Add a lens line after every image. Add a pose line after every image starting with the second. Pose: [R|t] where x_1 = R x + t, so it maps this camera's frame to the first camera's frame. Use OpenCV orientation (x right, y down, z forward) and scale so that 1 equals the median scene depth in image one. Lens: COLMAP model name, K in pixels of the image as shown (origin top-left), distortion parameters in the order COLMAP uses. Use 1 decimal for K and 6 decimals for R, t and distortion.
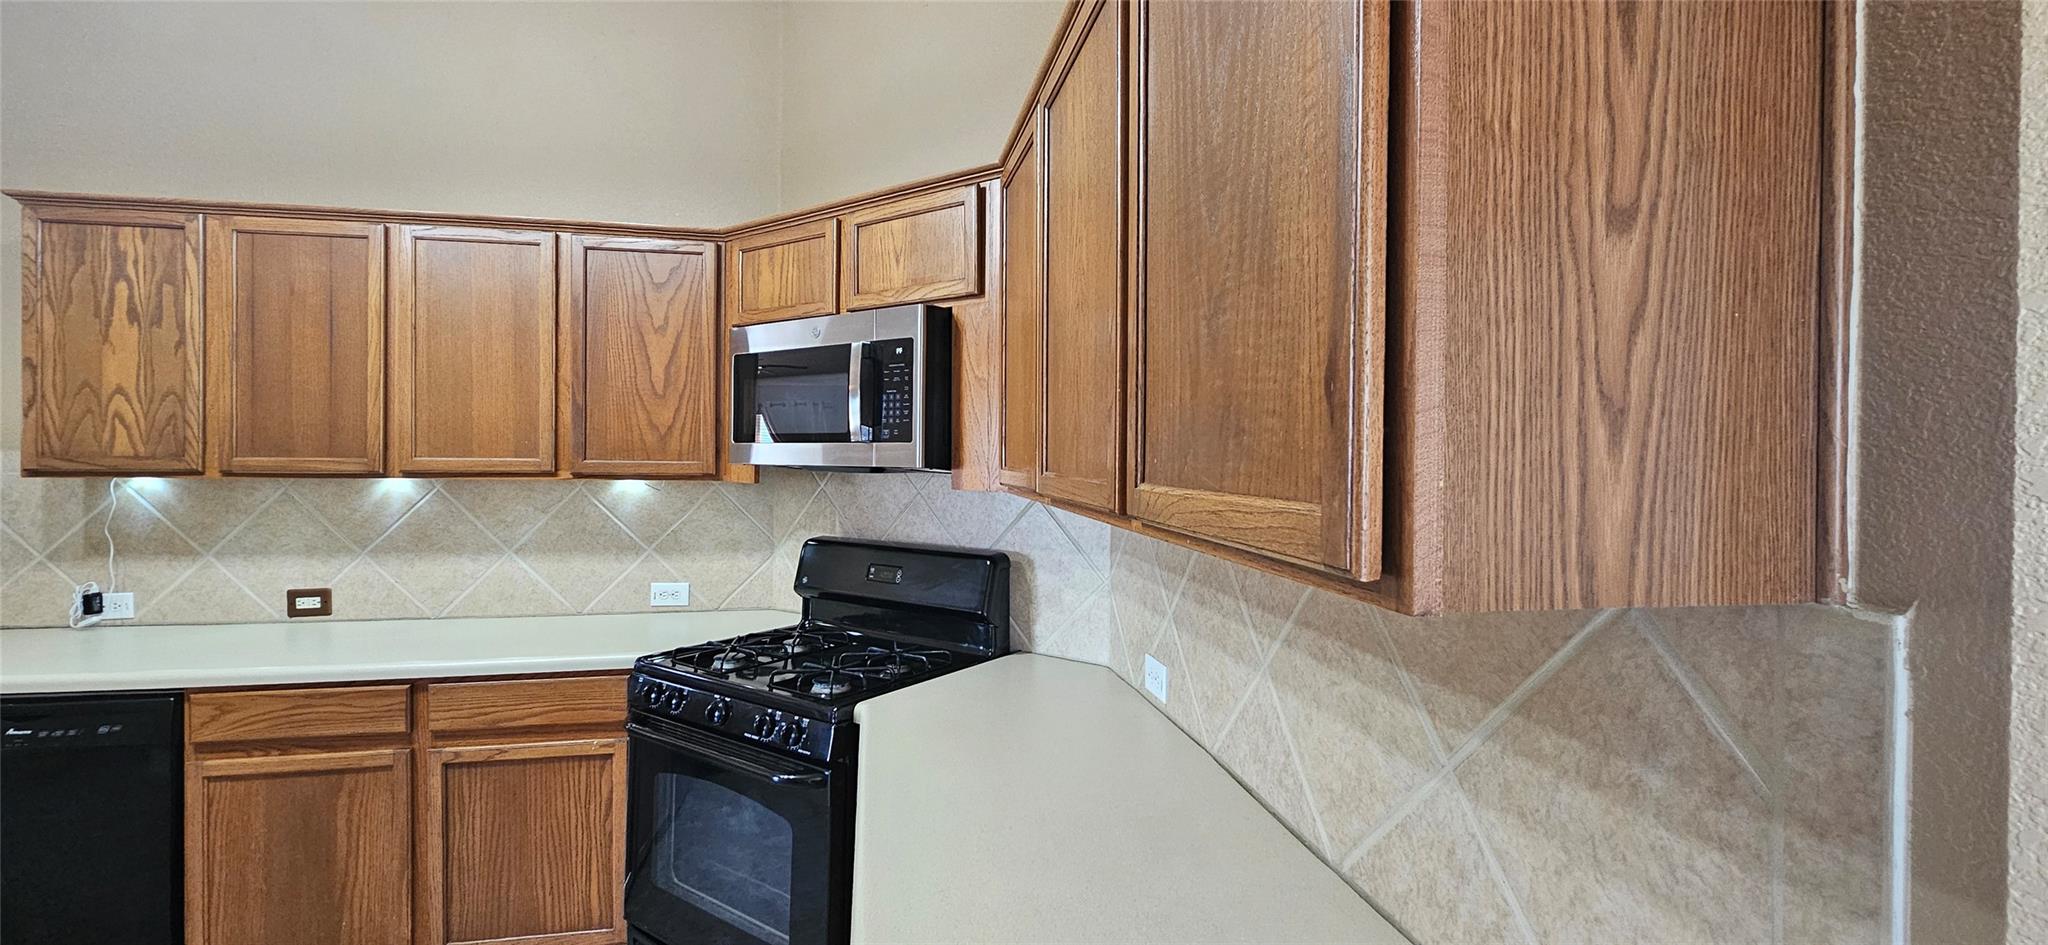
lens RADIAL K [[829.8, 0, 1024.7], [0, 829.8, 458.6], [0, 0, 1]] dist [0.004194, -0.001528]
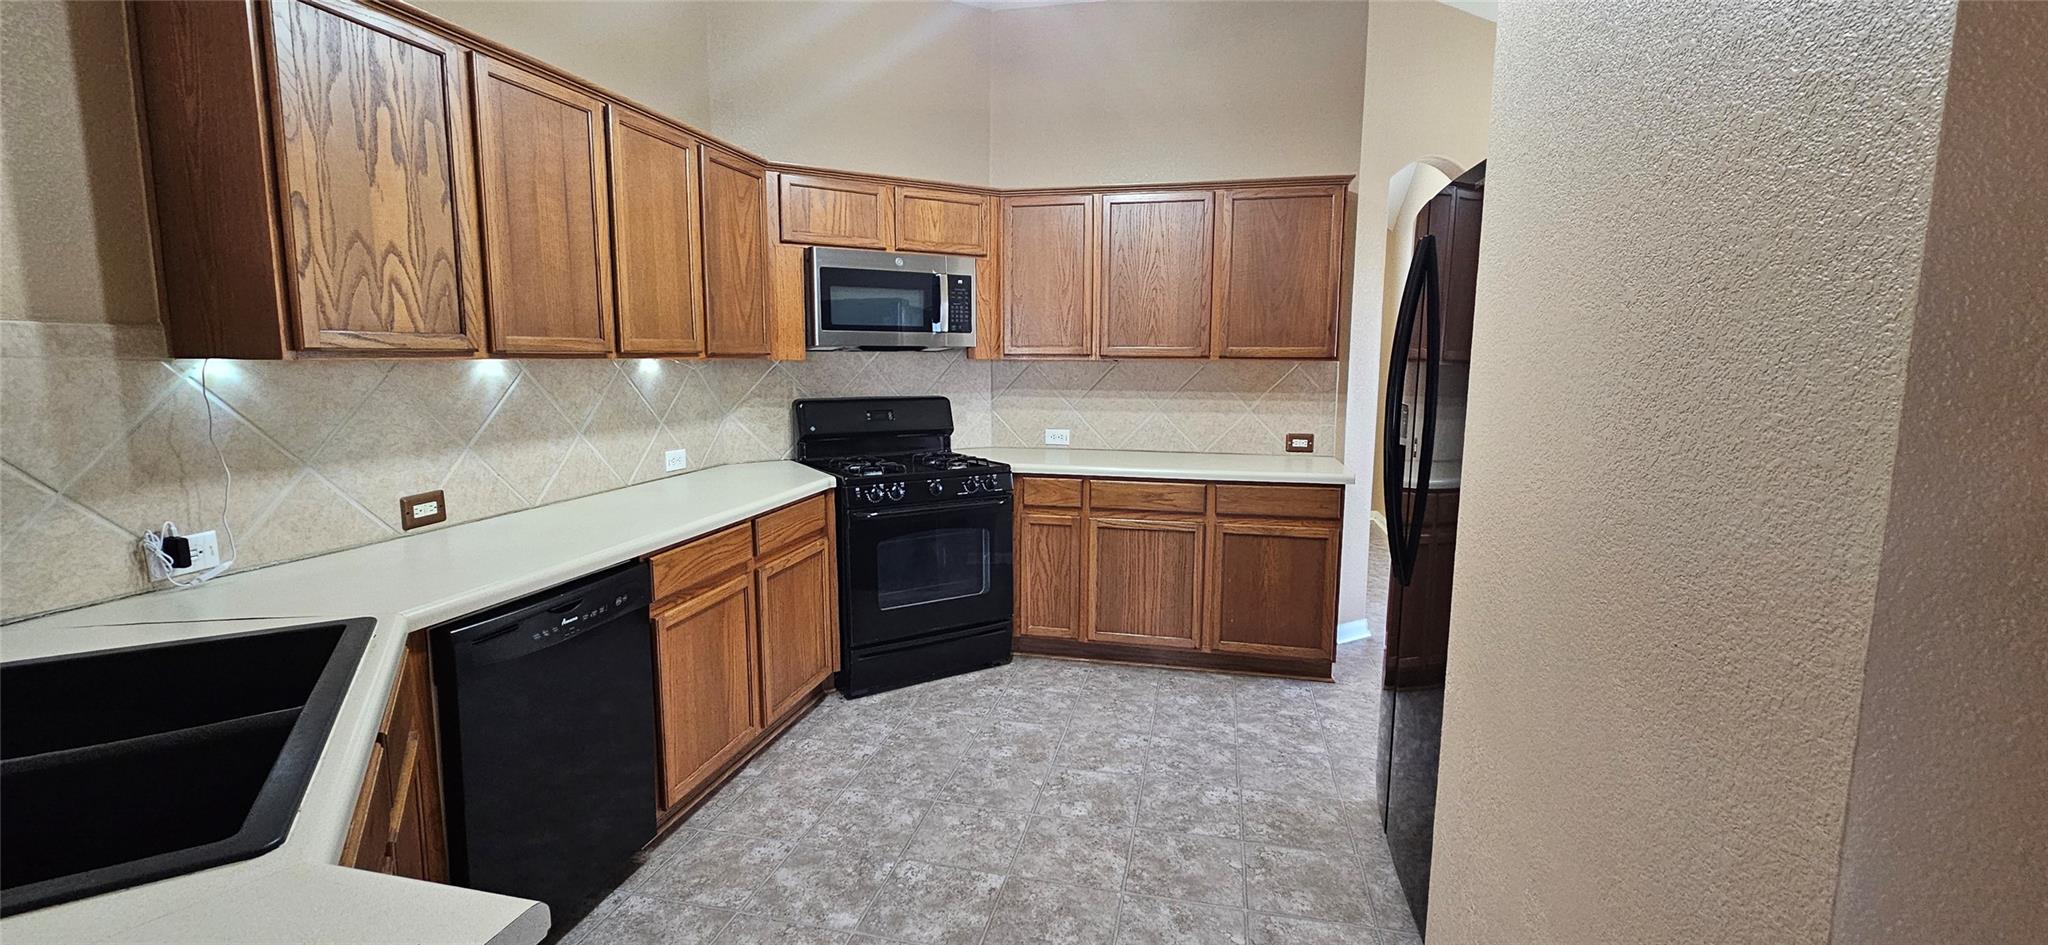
lens RADIAL K [[829.8, 0, 1025.2], [0, 829.8, 458.9], [0, 0, 1]] dist [0.004194, -0.001528]
pose [[0.398018, -0.120613, 0.909414, -1.550853], [0.003463, 0.991510, 0.129986, 0.015528], [-0.917371, -0.048587, 0.395057, 0.118316]]
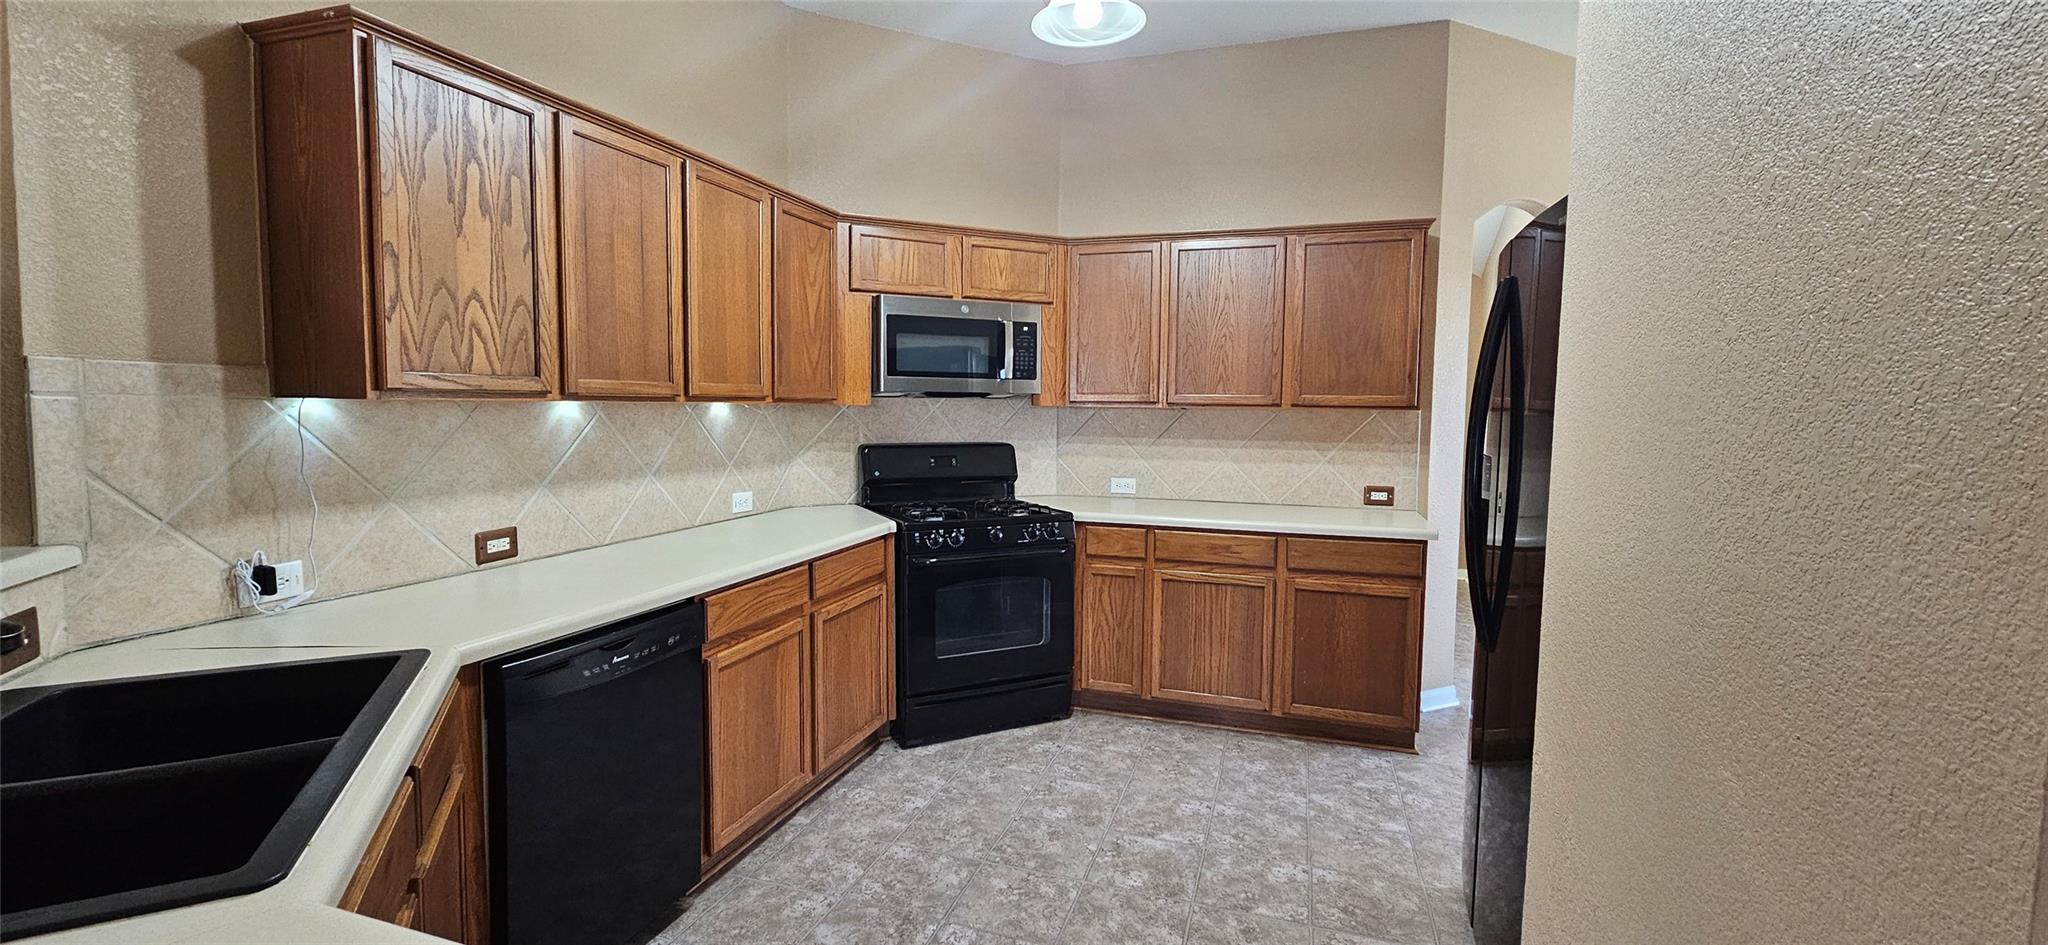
lens RADIAL K [[829.8, 0, 1025.0], [0, 829.8, 459.5], [0, 0, 1]] dist [0.004194, -0.001528]
pose [[0.481795, -0.062173, 0.874075, -1.520026], [-0.002729, 0.997368, 0.072448, 0.020010], [-0.876280, -0.037291, 0.480358, 0.104710]]
